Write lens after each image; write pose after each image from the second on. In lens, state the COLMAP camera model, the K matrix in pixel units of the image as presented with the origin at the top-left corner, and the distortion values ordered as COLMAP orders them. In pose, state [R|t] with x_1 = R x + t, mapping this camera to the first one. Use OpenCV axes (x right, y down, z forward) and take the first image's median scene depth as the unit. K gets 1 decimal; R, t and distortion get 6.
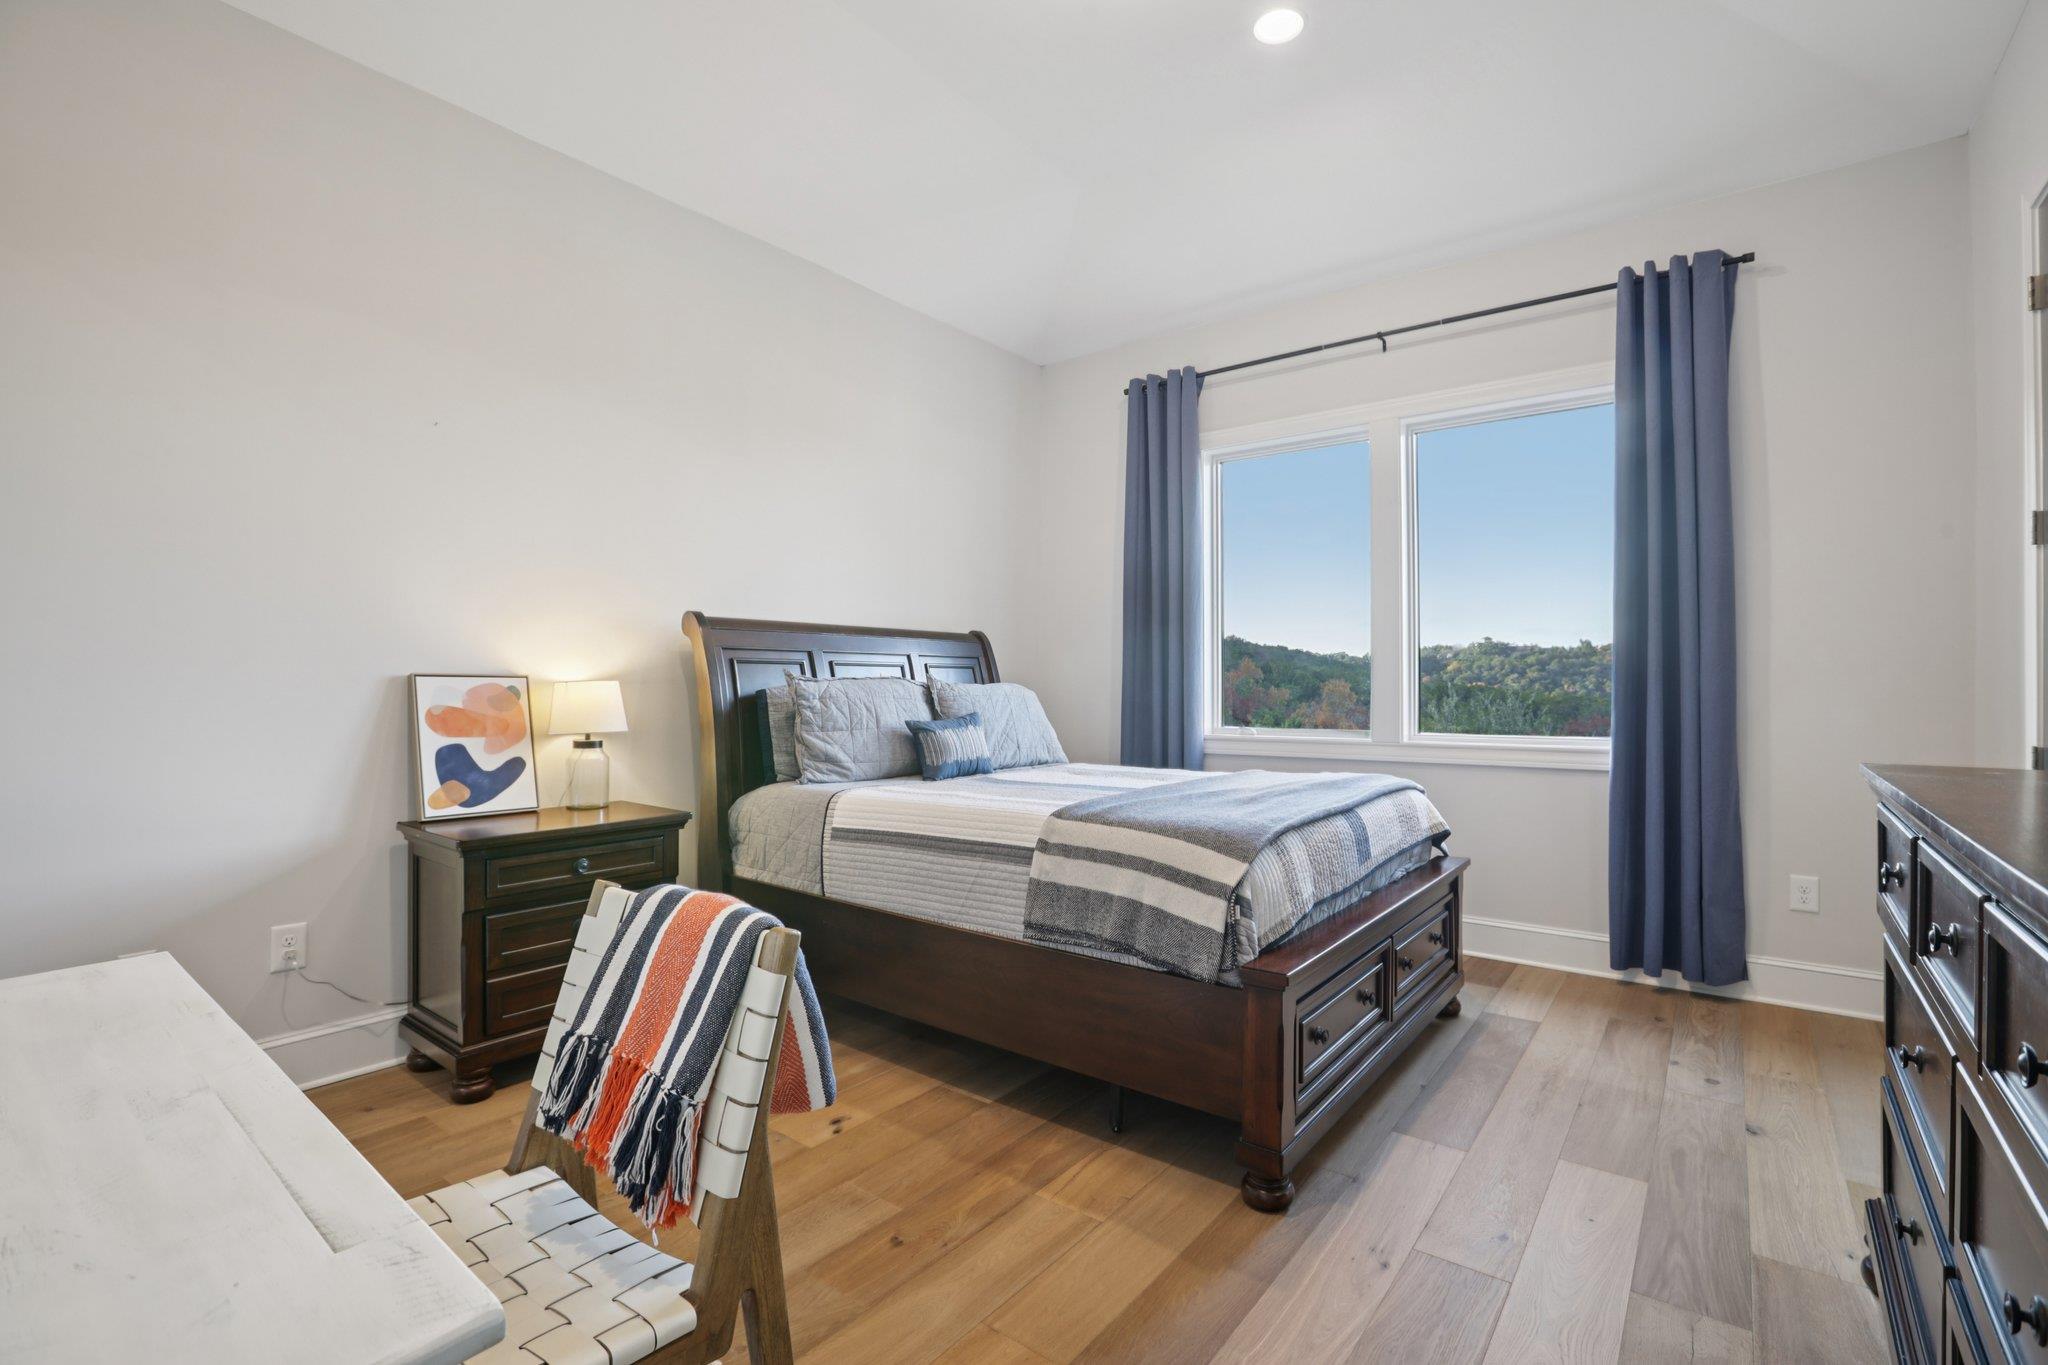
lens RADIAL K [[922.6, 0, 1025.0], [0, 922.6, 683.0], [0, 0, 1]] dist [-0.037055, 0.008127]
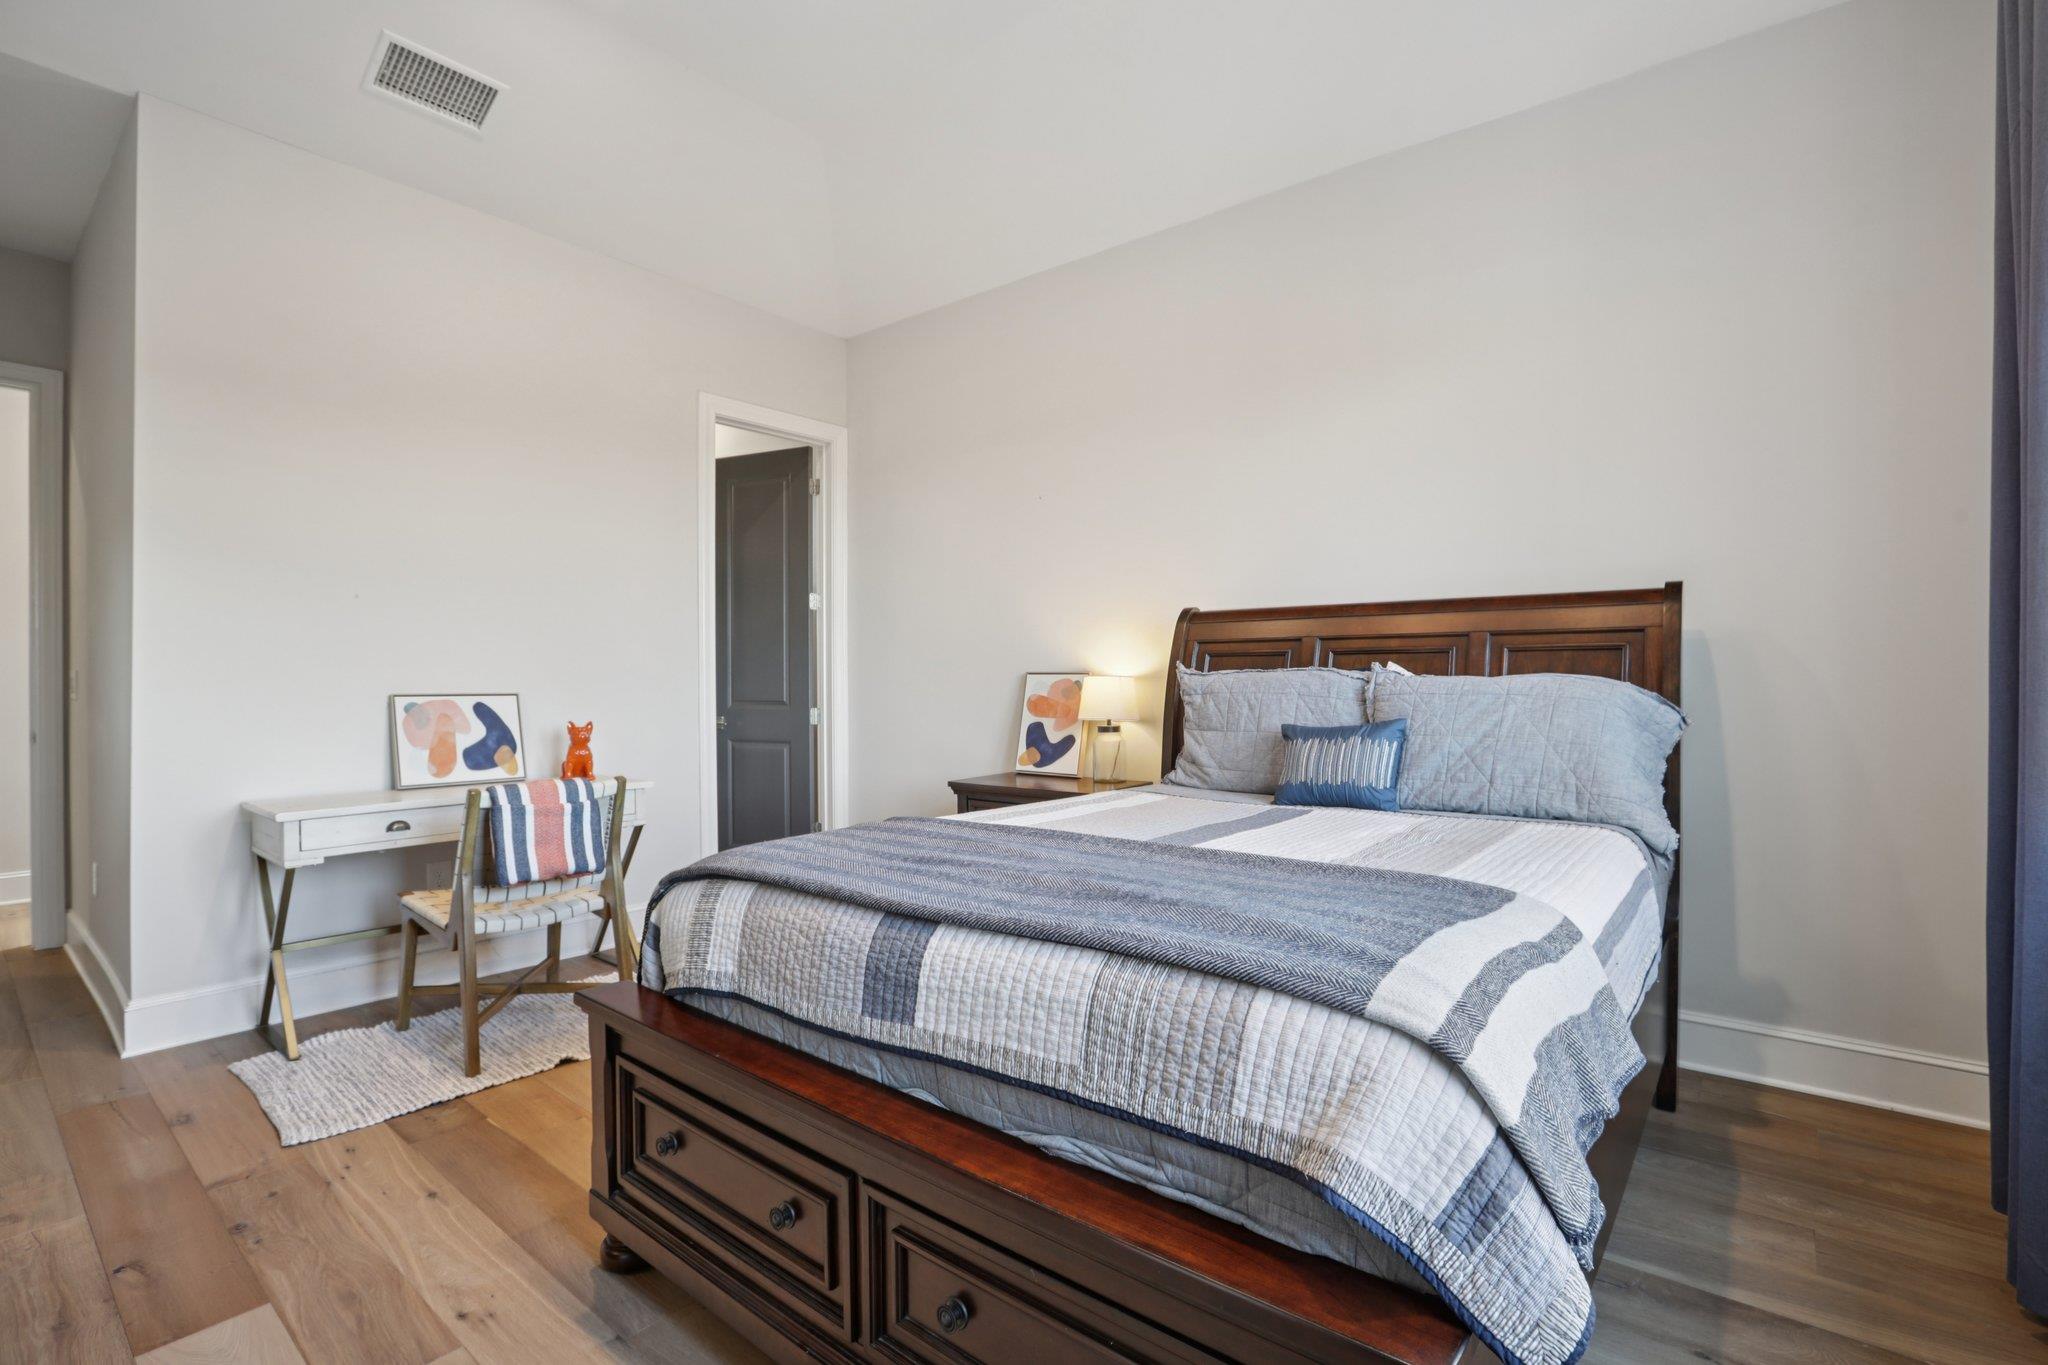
lens RADIAL K [[922.6, 0, 1027.4], [0, 922.6, 688.2], [0, 0, 1]] dist [-0.037055, 0.008127]
pose [[-0.017191, 0.002486, -0.999849, 0.803502], [0.004887, 0.999985, 0.002403, 0.010480], [0.999840, -0.004845, -0.017203, 0.991384]]
